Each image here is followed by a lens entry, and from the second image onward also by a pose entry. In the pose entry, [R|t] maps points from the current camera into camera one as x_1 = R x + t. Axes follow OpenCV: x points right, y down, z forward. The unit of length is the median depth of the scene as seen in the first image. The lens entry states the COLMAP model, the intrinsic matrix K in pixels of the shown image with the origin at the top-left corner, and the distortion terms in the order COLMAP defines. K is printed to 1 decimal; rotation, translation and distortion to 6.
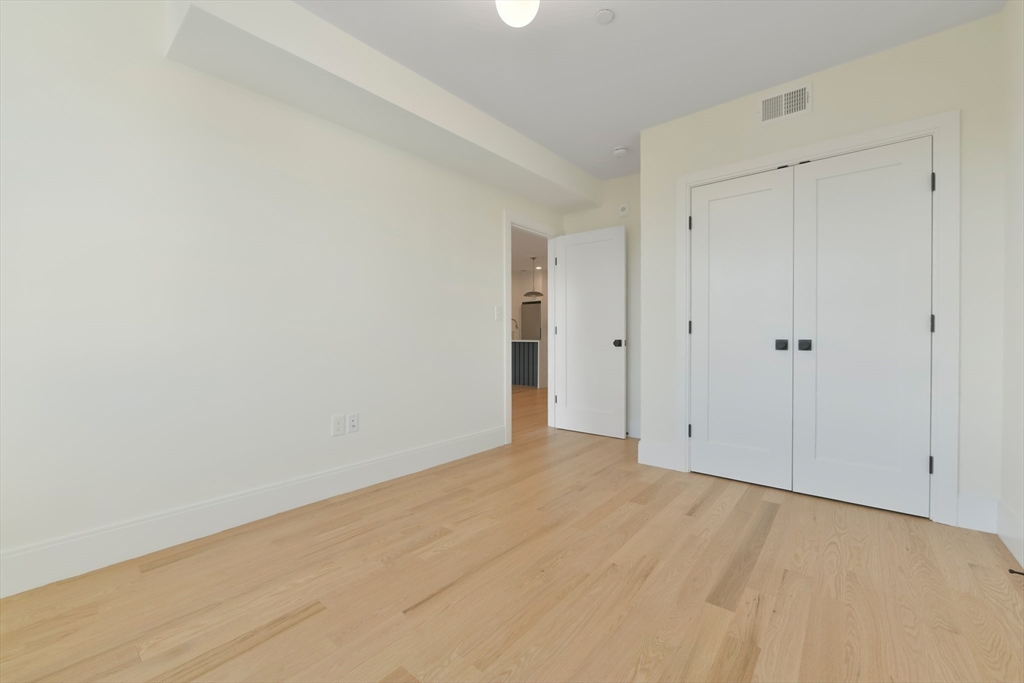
lens RADIAL K [[417.1, 0, 512.0], [0, 417.1, 341.5], [0, 0, 1]] dist [-0.016039, -0.000136]
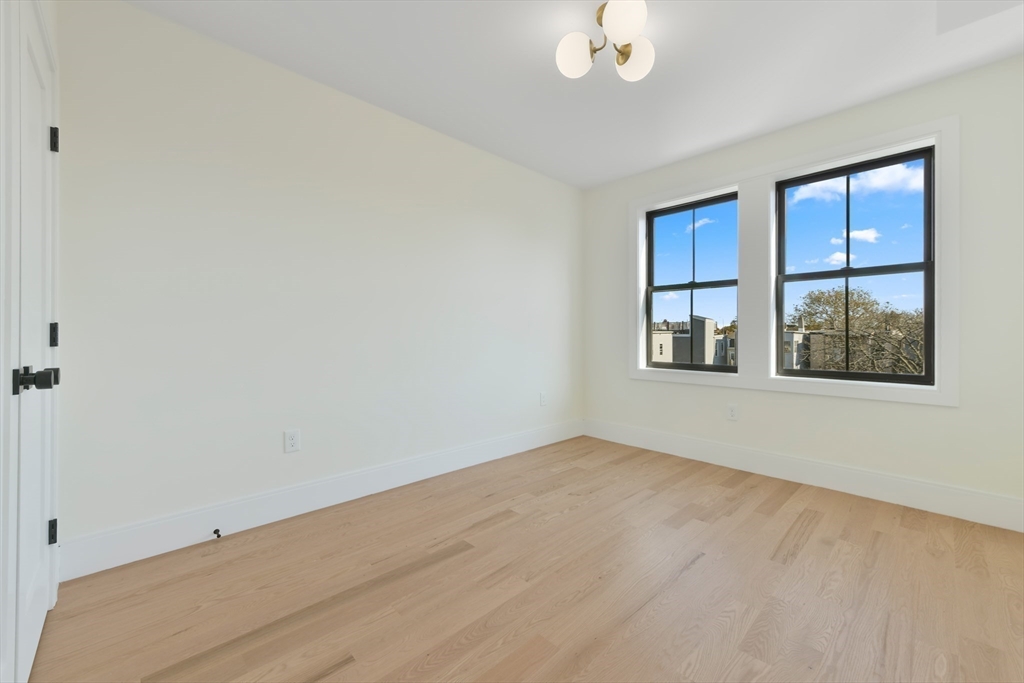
lens RADIAL K [[417.1, 0, 512.0], [0, 417.1, 341.5], [0, 0, 1]] dist [-0.016039, -0.000136]
pose [[-0.993729, 0.001223, 0.111806, 0.173537], [0.004457, 0.999579, 0.028680, -0.062945], [-0.111724, 0.028998, -0.993316, 2.010461]]
